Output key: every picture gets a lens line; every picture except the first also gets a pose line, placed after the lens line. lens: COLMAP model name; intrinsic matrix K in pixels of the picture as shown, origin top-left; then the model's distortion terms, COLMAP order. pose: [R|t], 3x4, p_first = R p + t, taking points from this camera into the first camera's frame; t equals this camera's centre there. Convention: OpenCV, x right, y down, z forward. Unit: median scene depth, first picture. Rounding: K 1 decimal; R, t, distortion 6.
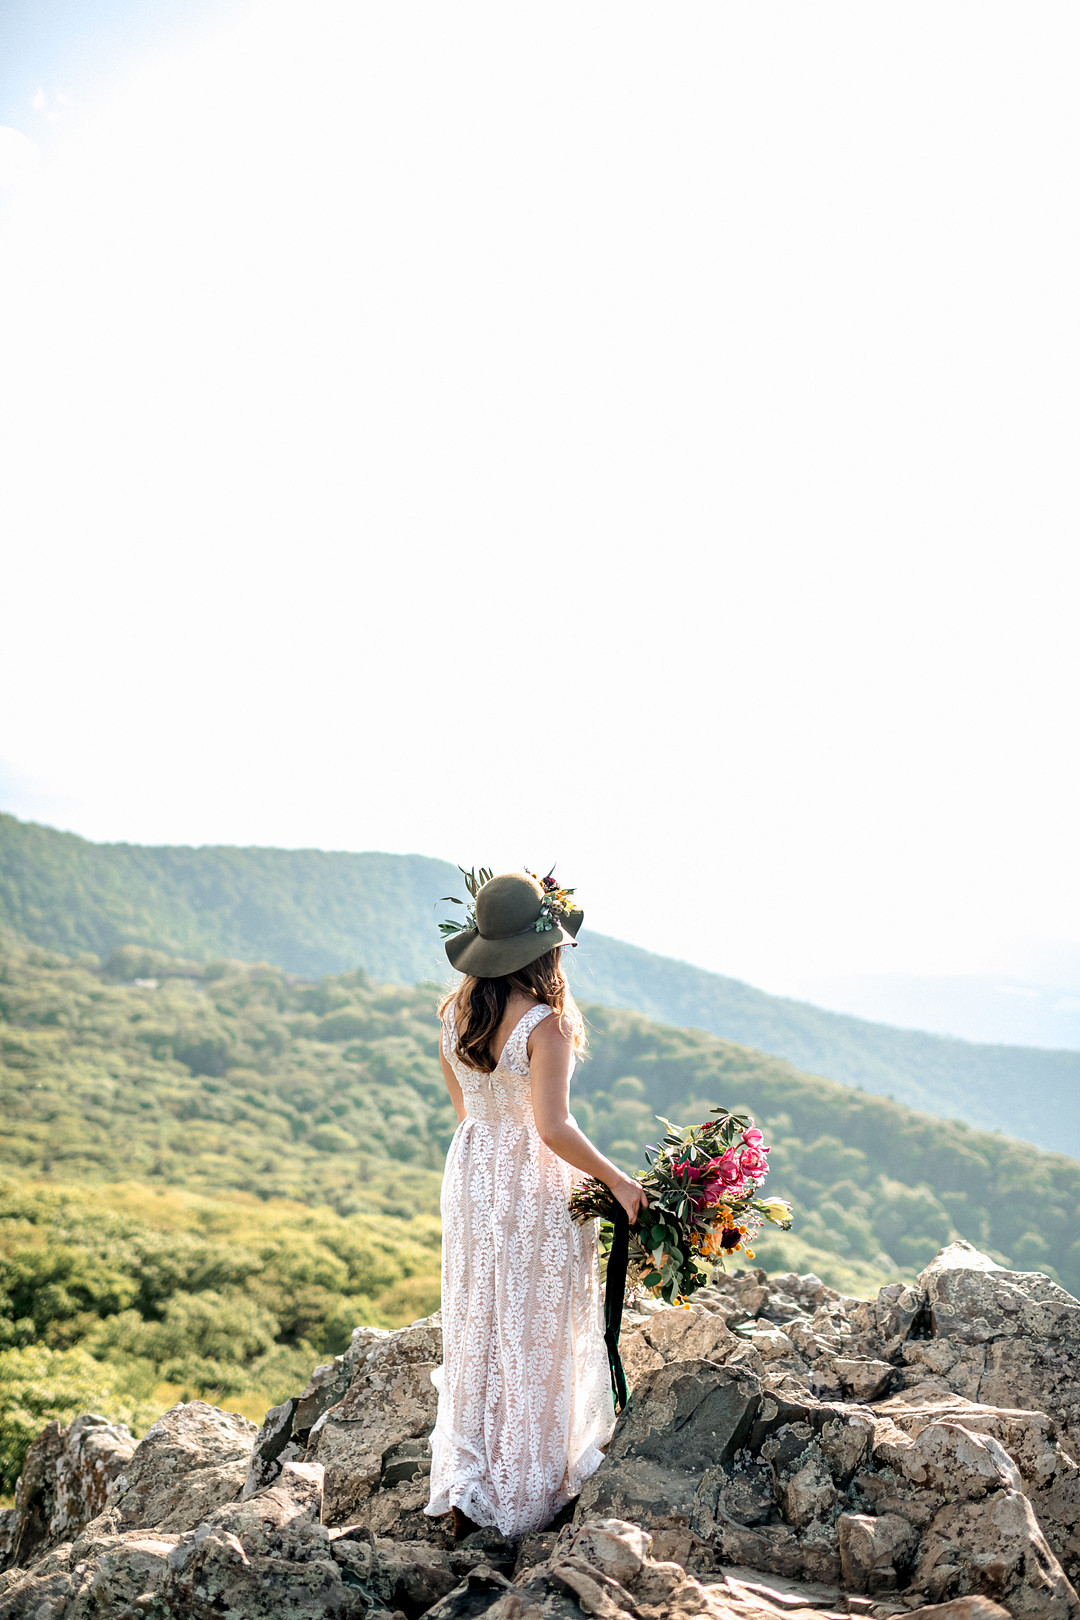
lens RADIAL K [[1614.0, 0, 536.3], [0, 1614.0, 804.8], [0, 0, 1]] dist [-0.058657, 0.095209]
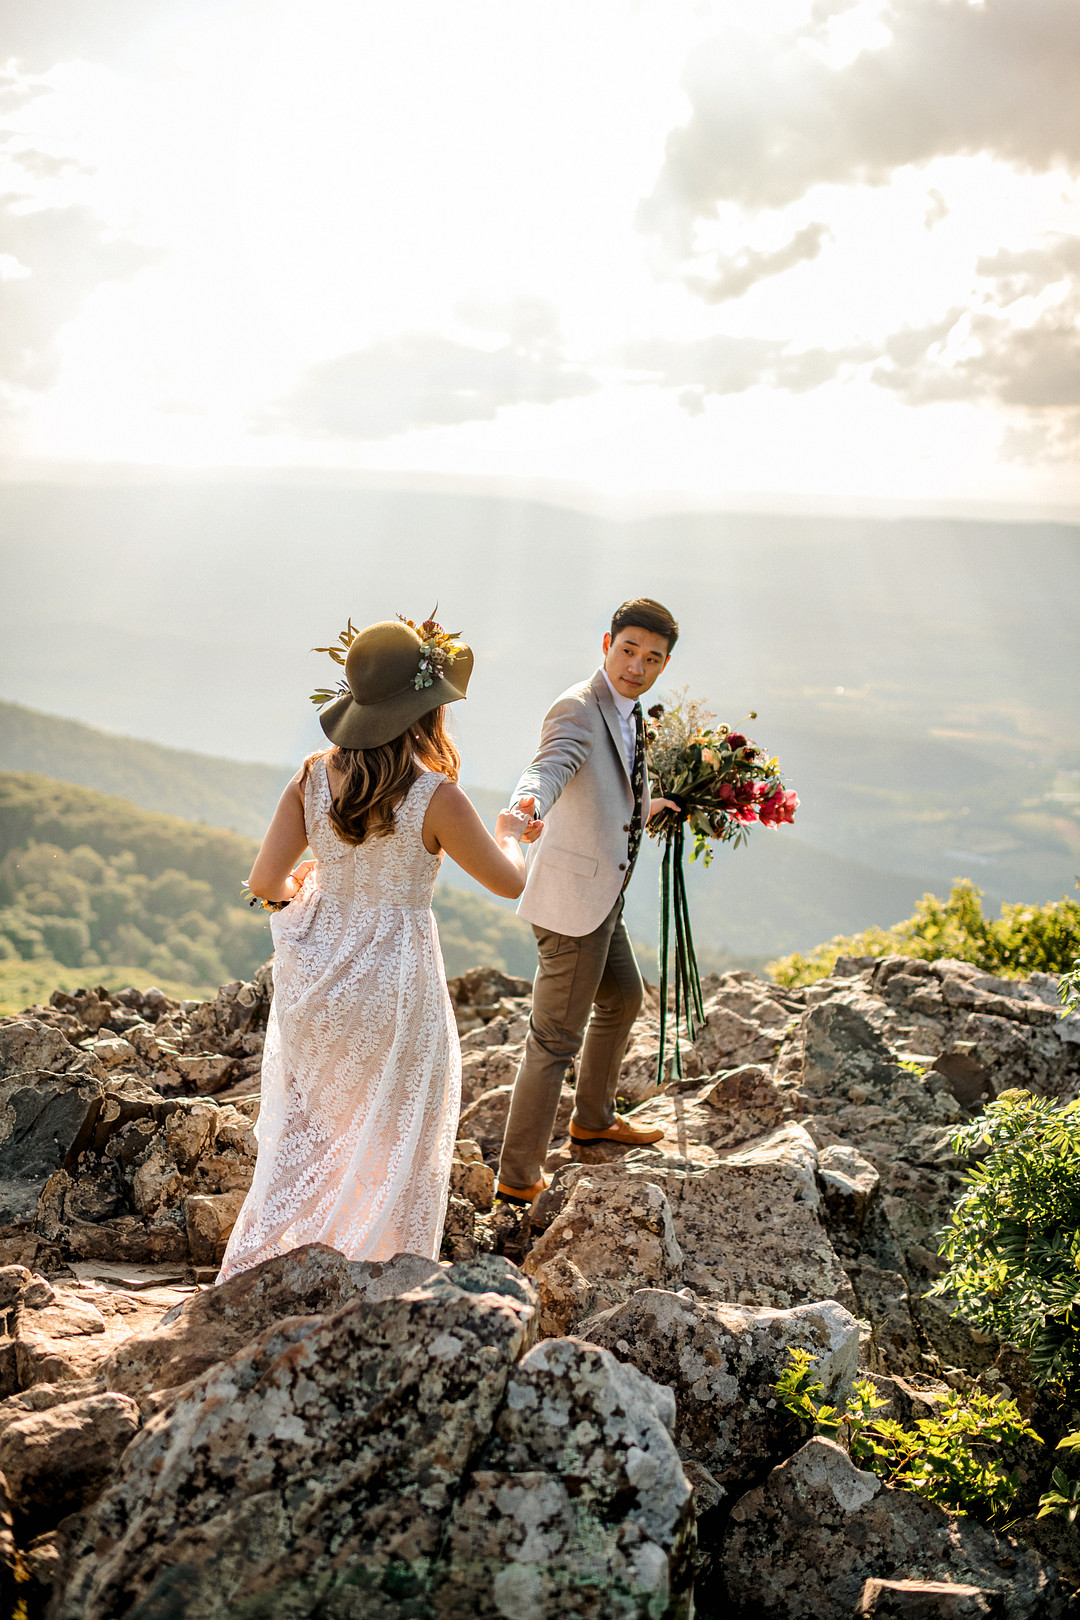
lens RADIAL K [[1614.0, 0, 536.3], [0, 1614.0, 804.8], [0, 0, 1]] dist [-0.058657, 0.095209]
pose [[0.918945, -0.062356, 0.389424, 0.008653], [-0.001838, 0.986734, 0.162337, 0.021353], [-0.394380, -0.149894, 0.906640, 0.009553]]
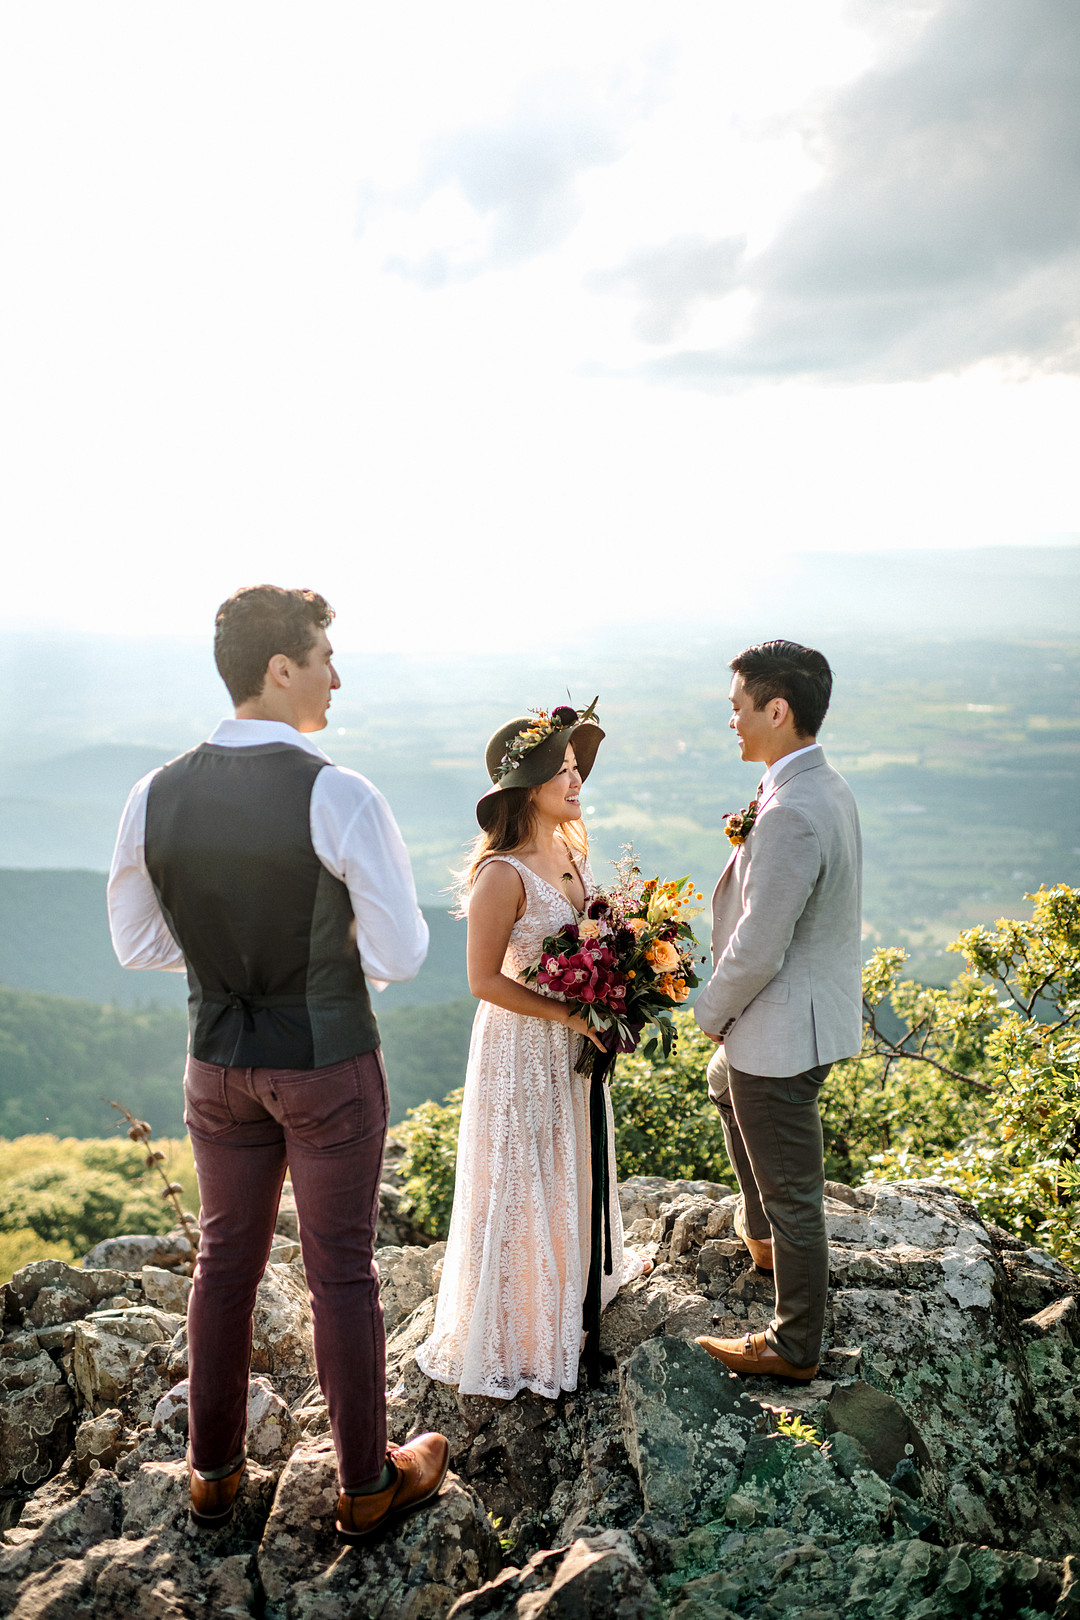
lens RADIAL K [[1614.0, 0, 536.3], [0, 1614.0, 804.8], [0, 0, 1]] dist [-0.058657, 0.095209]
pose [[0.751756, -0.137354, 0.644978, 0.203069], [0.057950, 0.988044, 0.142870, 0.010336], [-0.656890, -0.070027, 0.750727, 0.532399]]
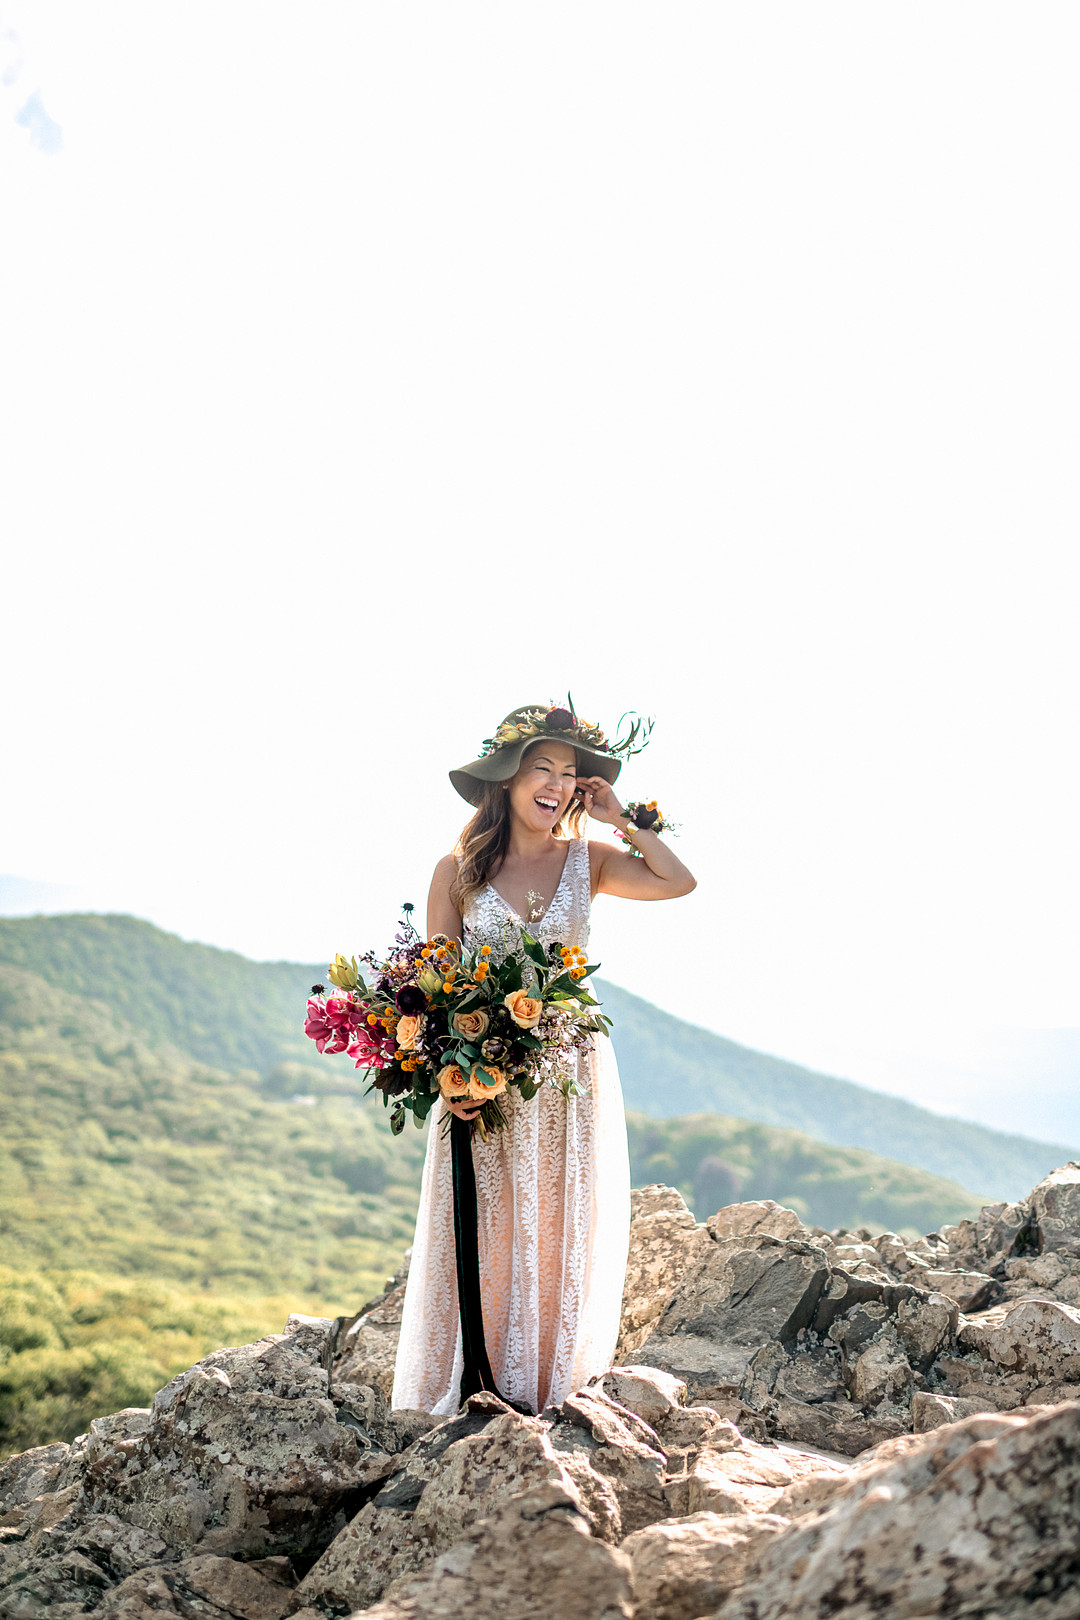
lens RADIAL K [[1614.0, 0, 536.3], [0, 1614.0, 804.8], [0, 0, 1]] dist [-0.058657, 0.095209]
pose [[0.995261, -0.014507, -0.096147, 0.059560], [0.007423, 0.997258, -0.073634, 0.152398], [0.096951, 0.072572, 0.992640, 0.068589]]
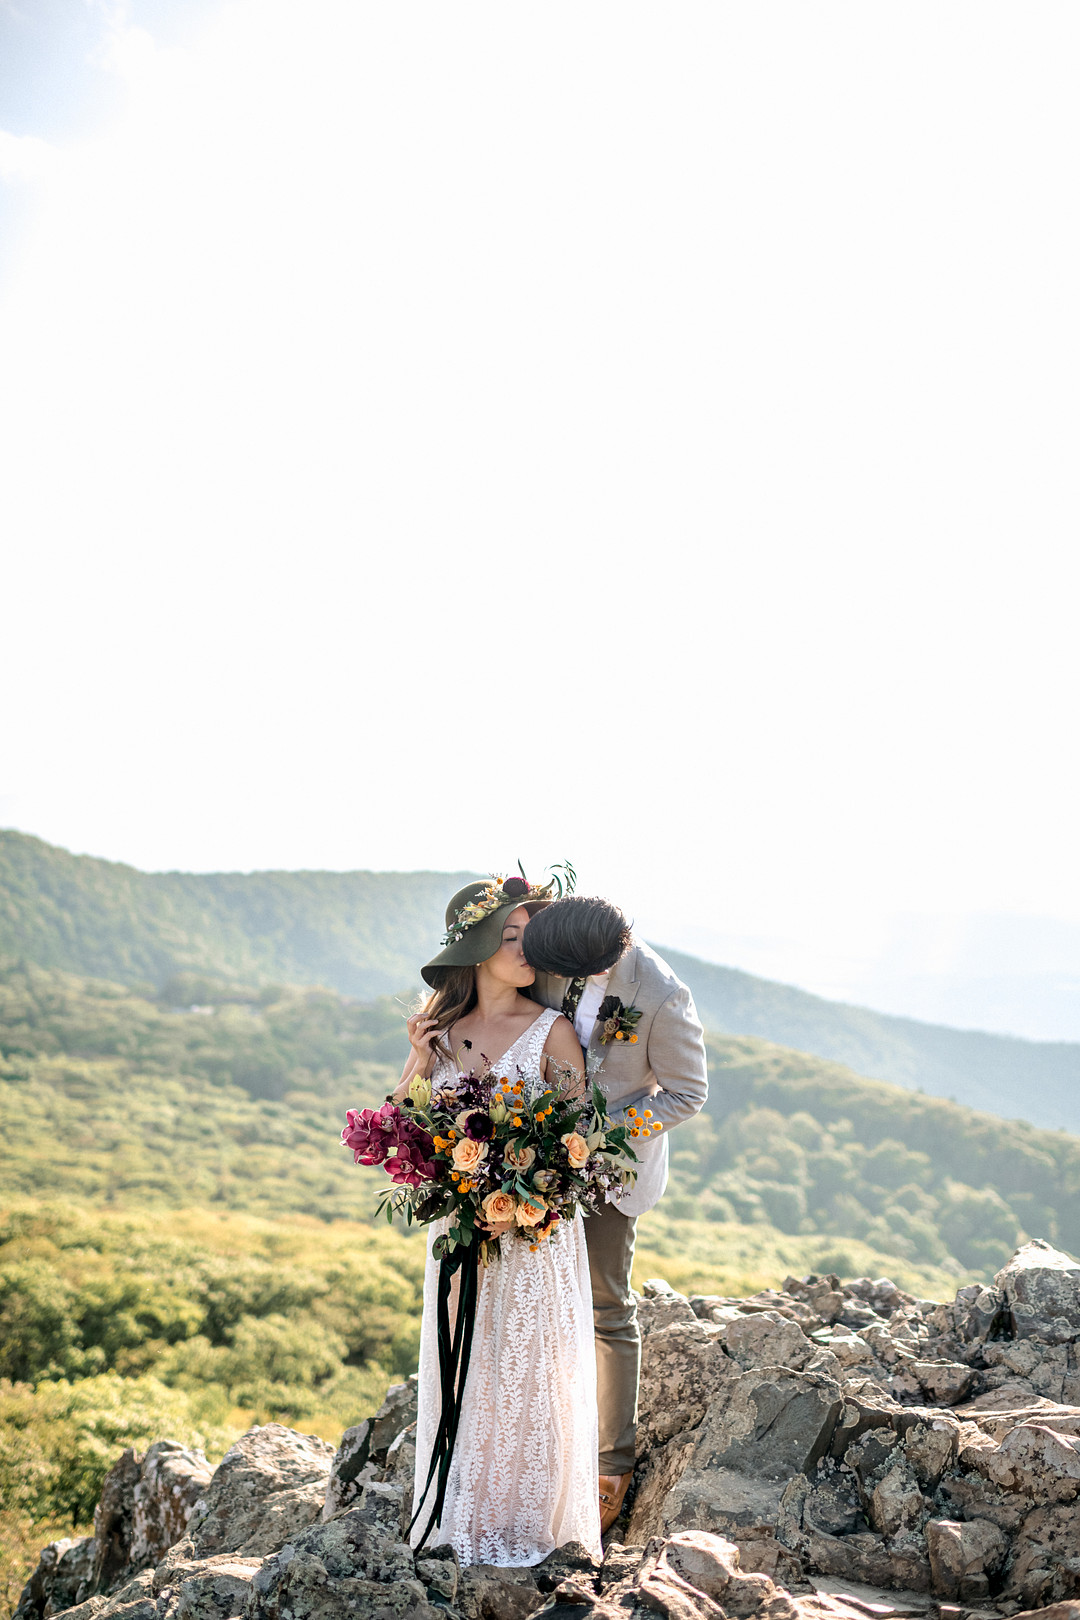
lens RADIAL K [[1614.0, 0, 536.3], [0, 1614.0, 804.8], [0, 0, 1]] dist [-0.058657, 0.095209]
pose [[0.998862, -0.037689, -0.029234, -0.004726], [0.037431, 0.999256, -0.009336, 0.002332], [0.029564, 0.008231, 0.999529, 0.003366]]
